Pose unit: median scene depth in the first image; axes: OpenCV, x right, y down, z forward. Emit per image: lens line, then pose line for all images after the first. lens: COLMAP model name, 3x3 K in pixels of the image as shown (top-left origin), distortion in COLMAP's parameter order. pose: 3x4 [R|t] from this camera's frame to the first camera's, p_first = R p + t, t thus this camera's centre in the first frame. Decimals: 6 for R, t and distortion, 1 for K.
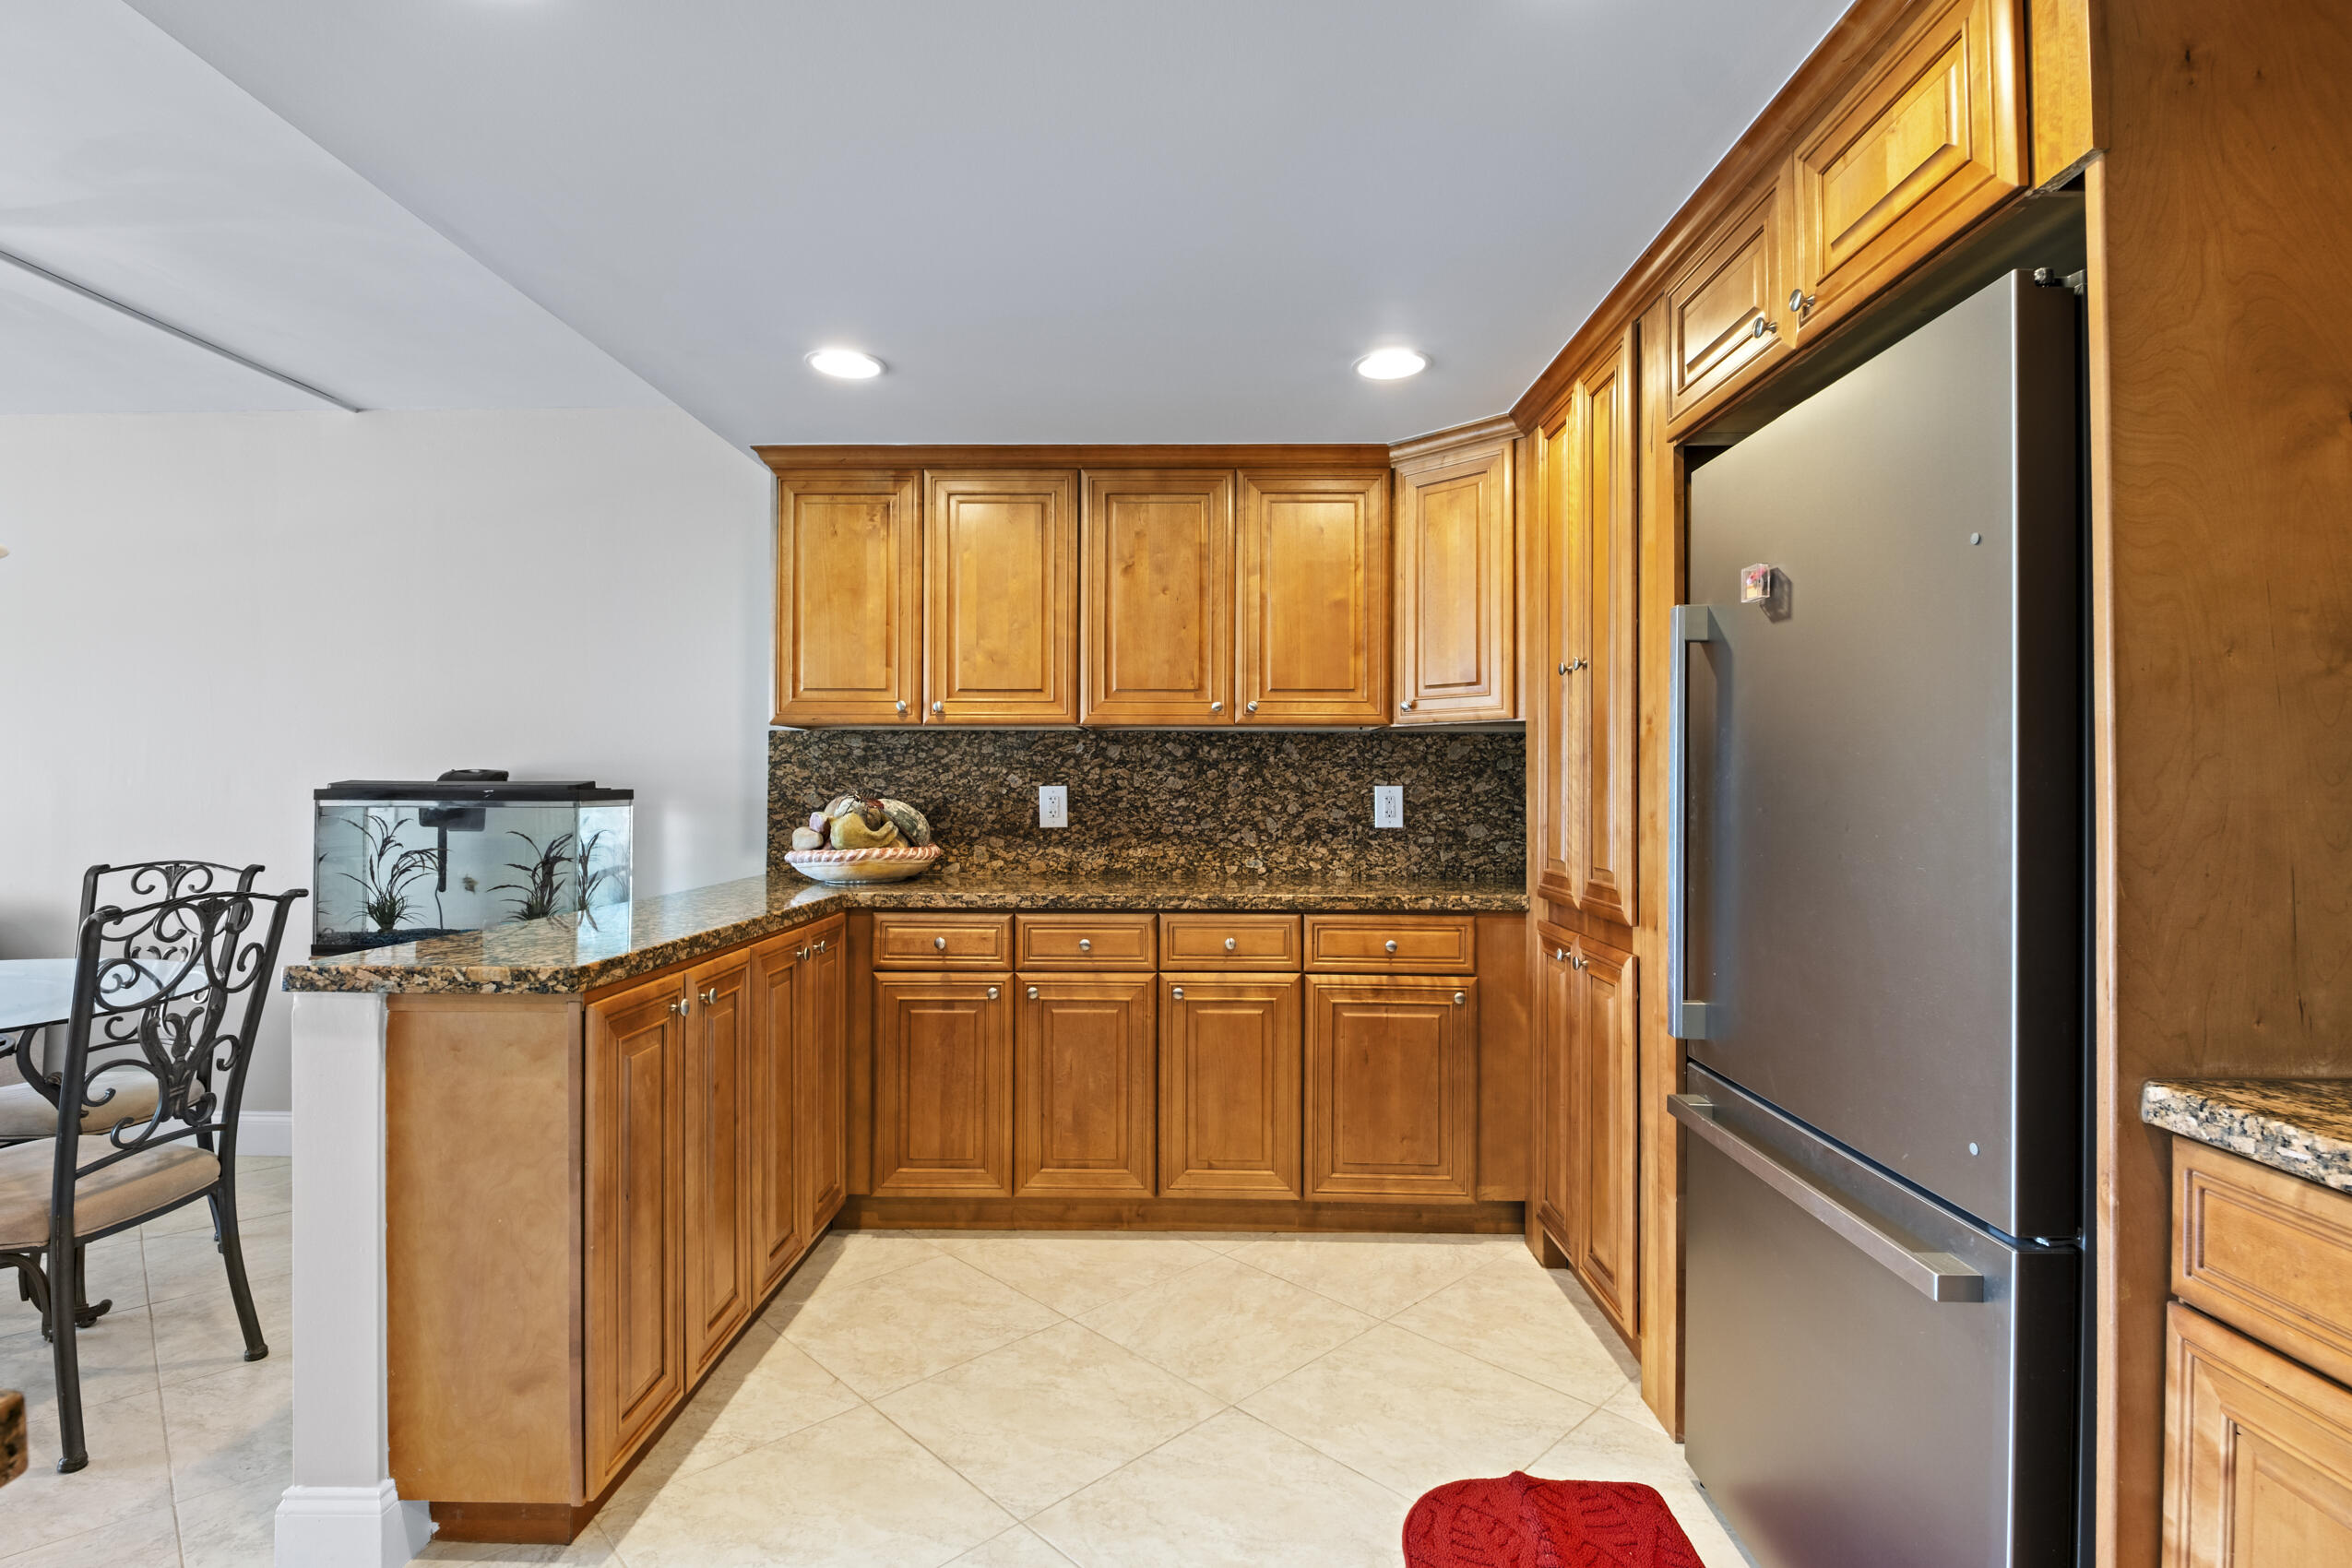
lens RADIAL K [[1113.8, 0, 1172.4], [0, 1113.8, 776.8], [0, 0, 1]] dist [0.003218, -0.011296]
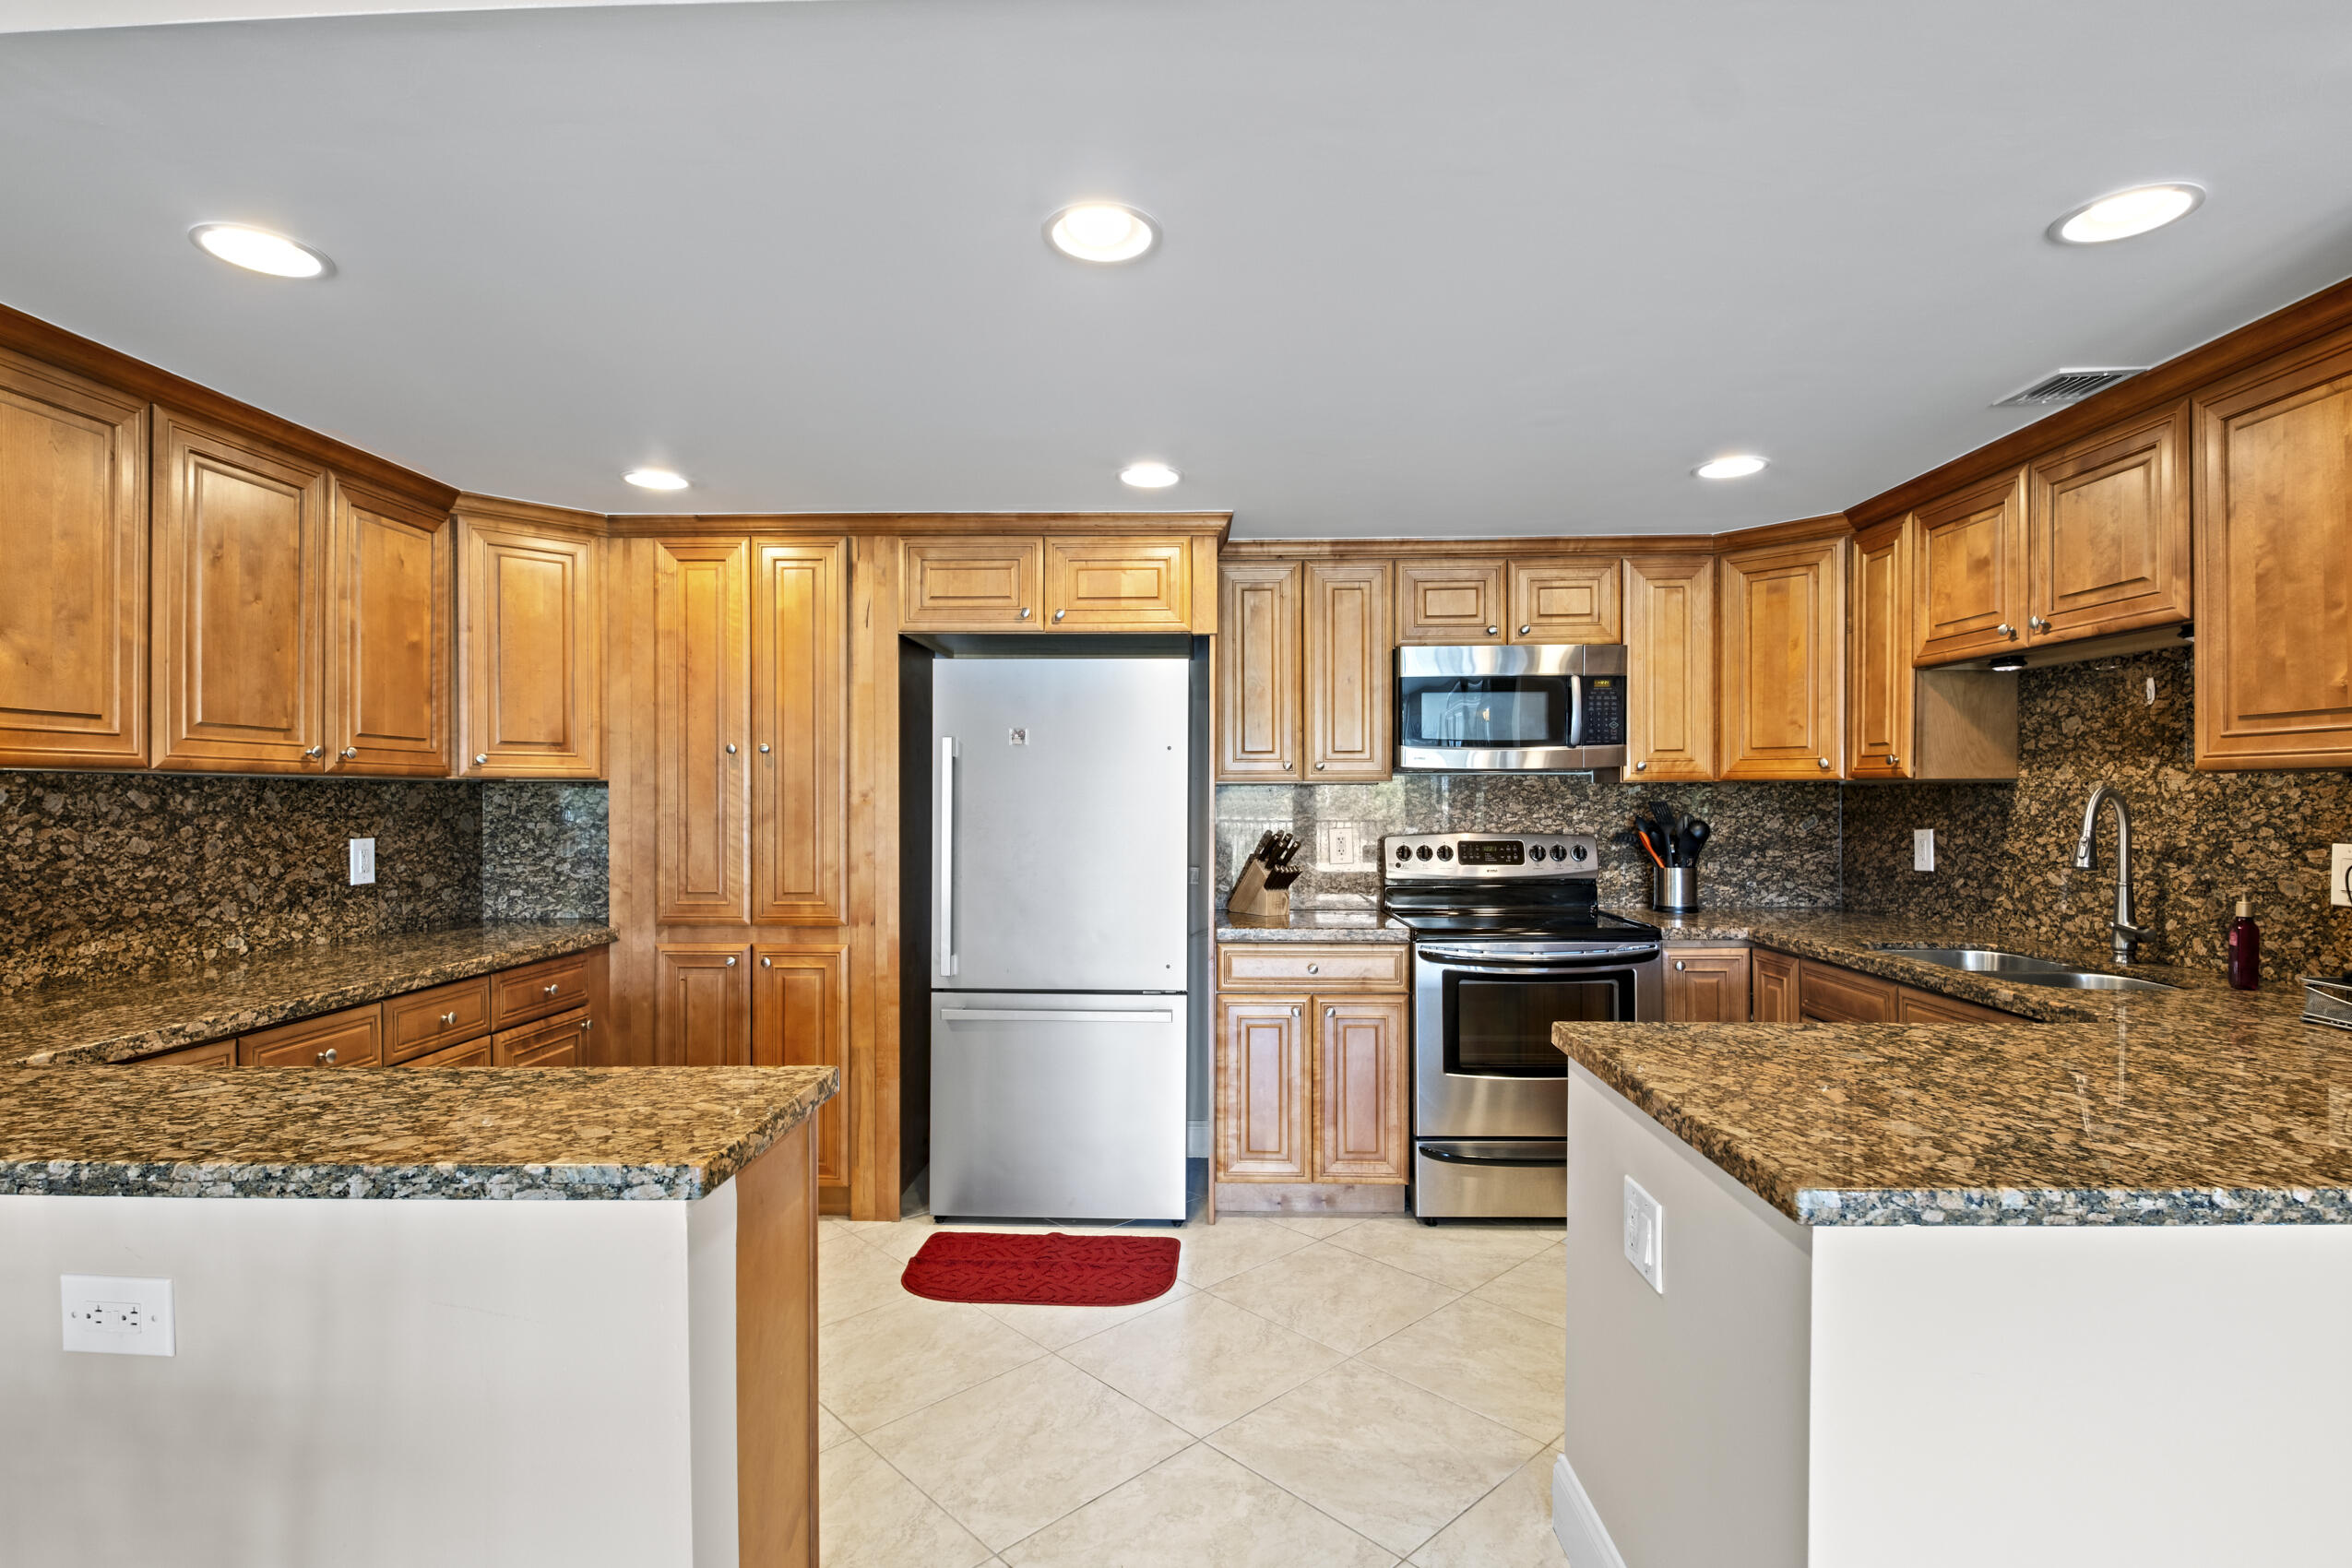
lens RADIAL K [[1113.8, 0, 1174.2], [0, 1113.8, 817.8], [0, 0, 1]] dist [0.003218, -0.011296]
pose [[0.026495, -0.020865, 0.999431, -0.698635], [-0.008060, 0.999745, 0.021085, -0.033321], [-0.999616, -0.008614, 0.026320, 0.310512]]
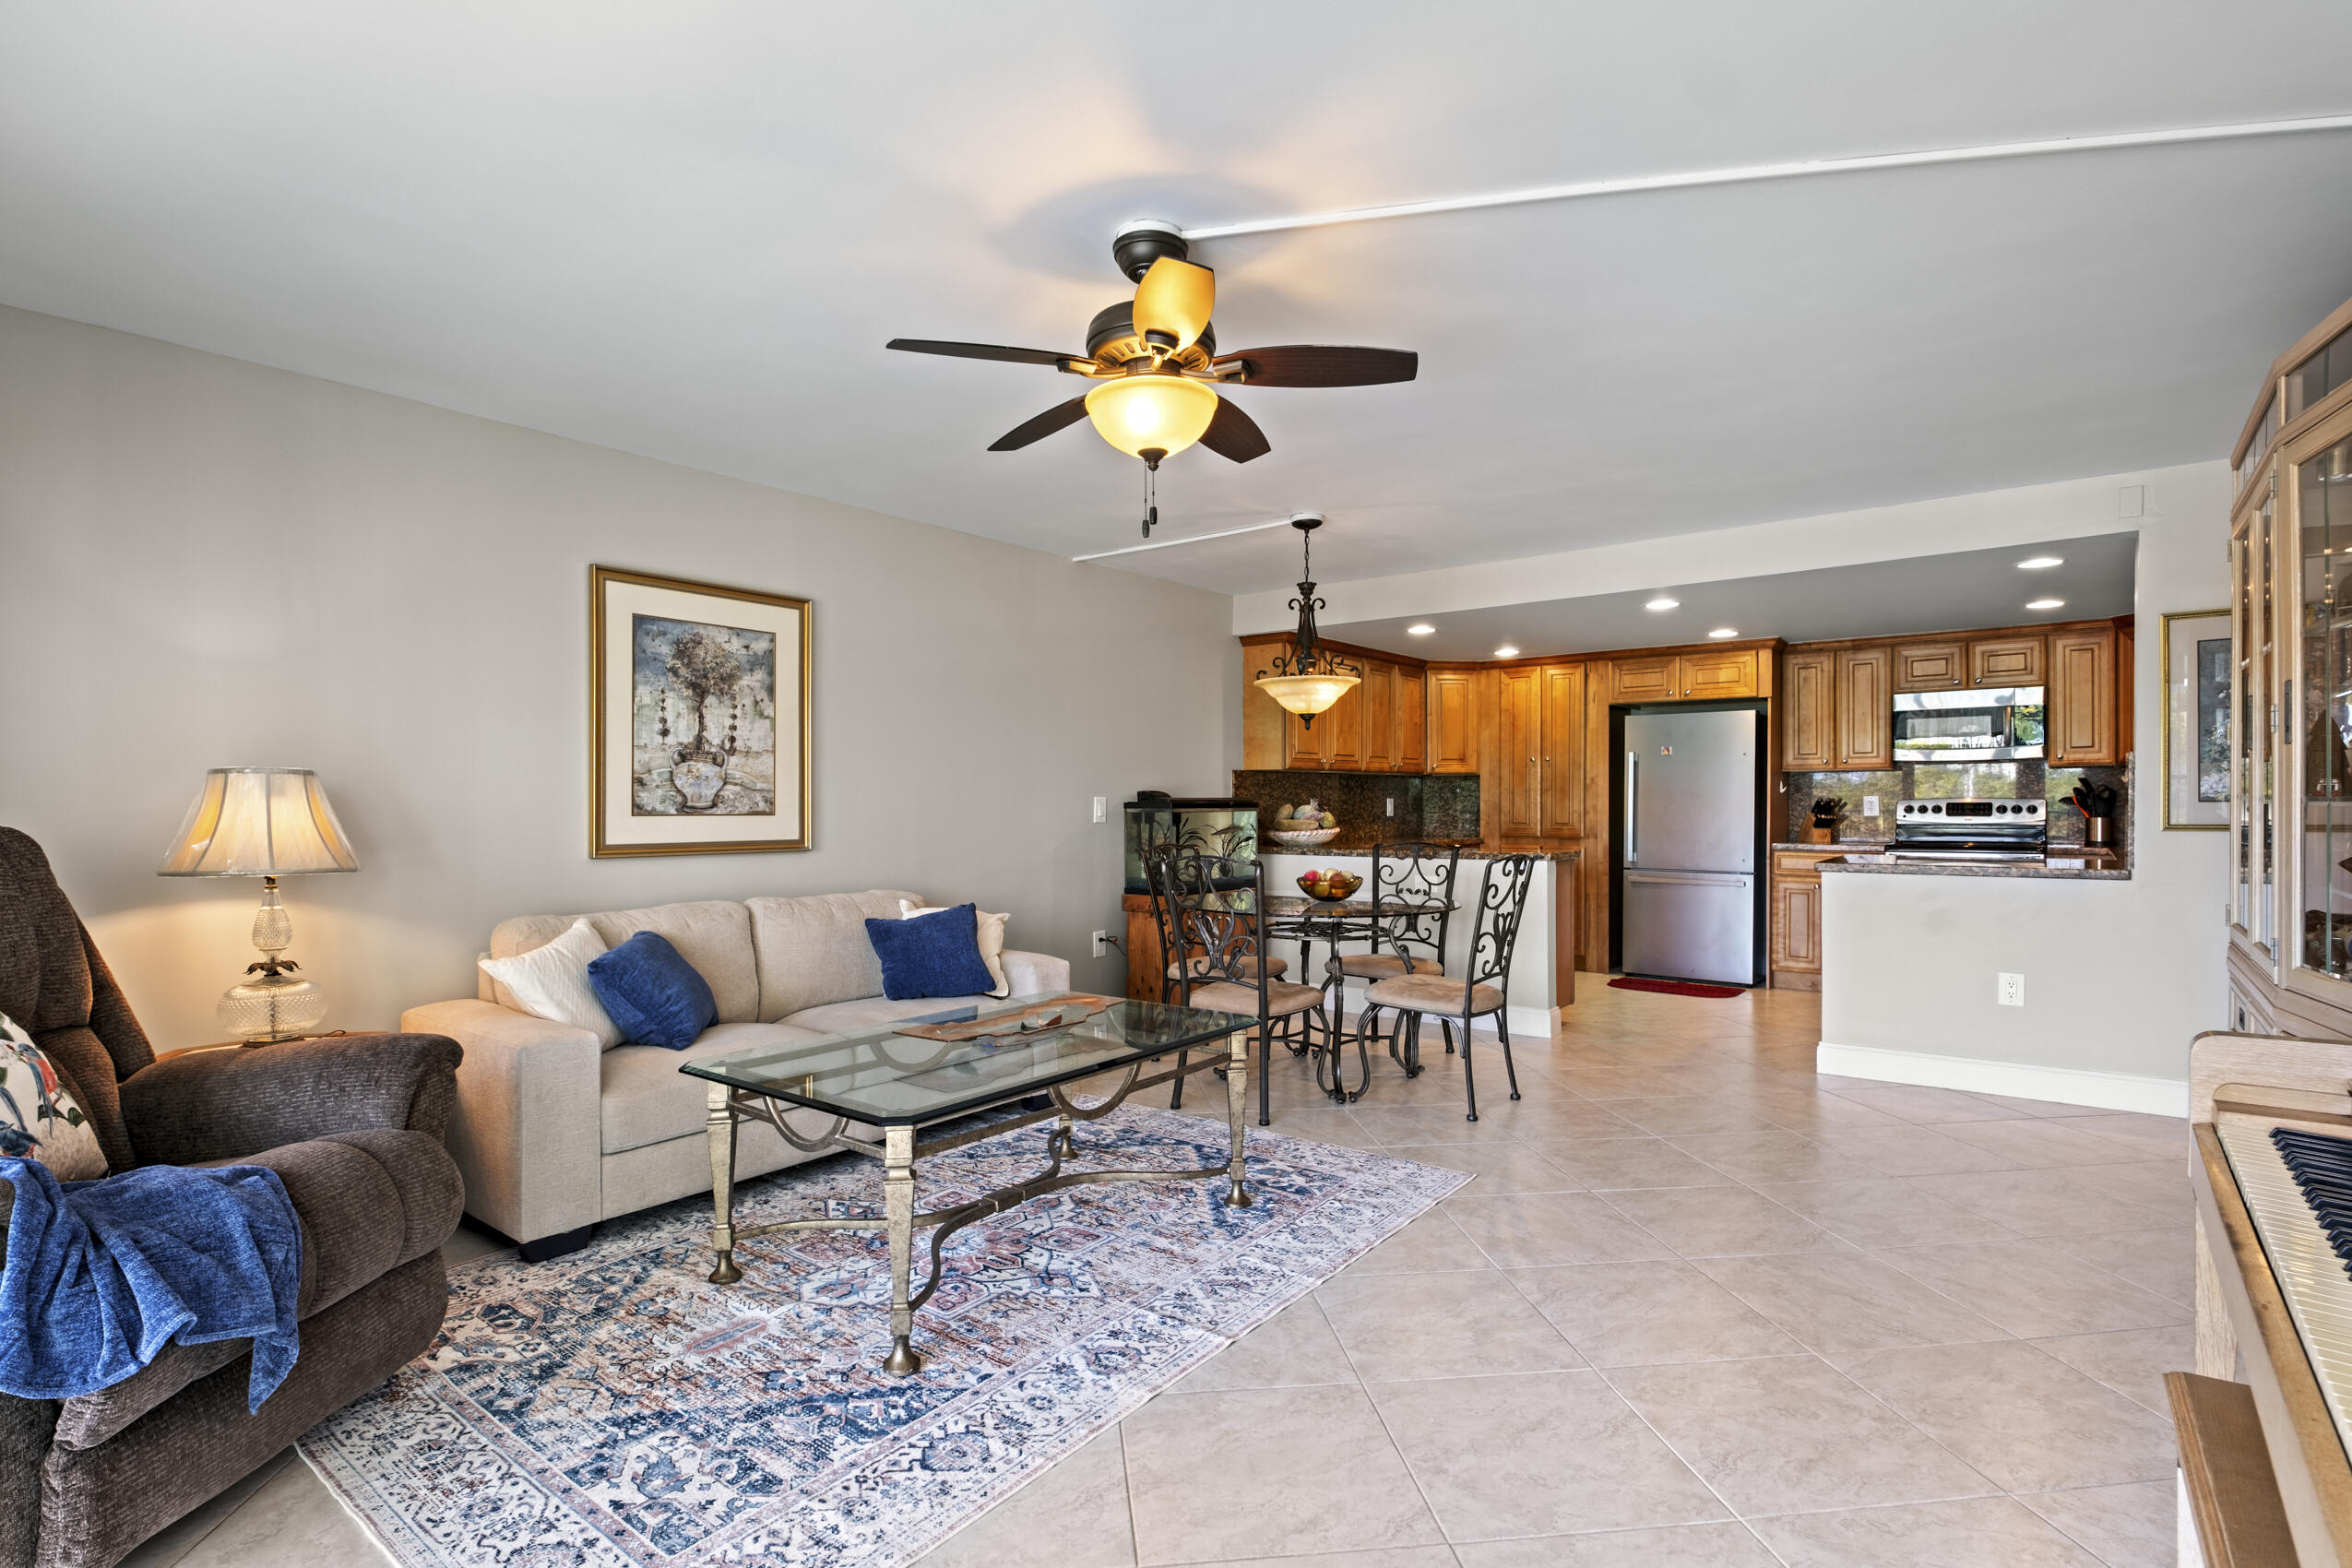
lens RADIAL K [[1113.8, 0, 1184.3], [0, 1113.8, 803.6], [0, 0, 1]] dist [0.003218, -0.011296]
pose [[0.612830, -0.007281, 0.790181, -1.907231], [-0.001474, 0.999945, 0.010357, -0.004721], [-0.790214, -0.007512, 0.612786, -0.086024]]
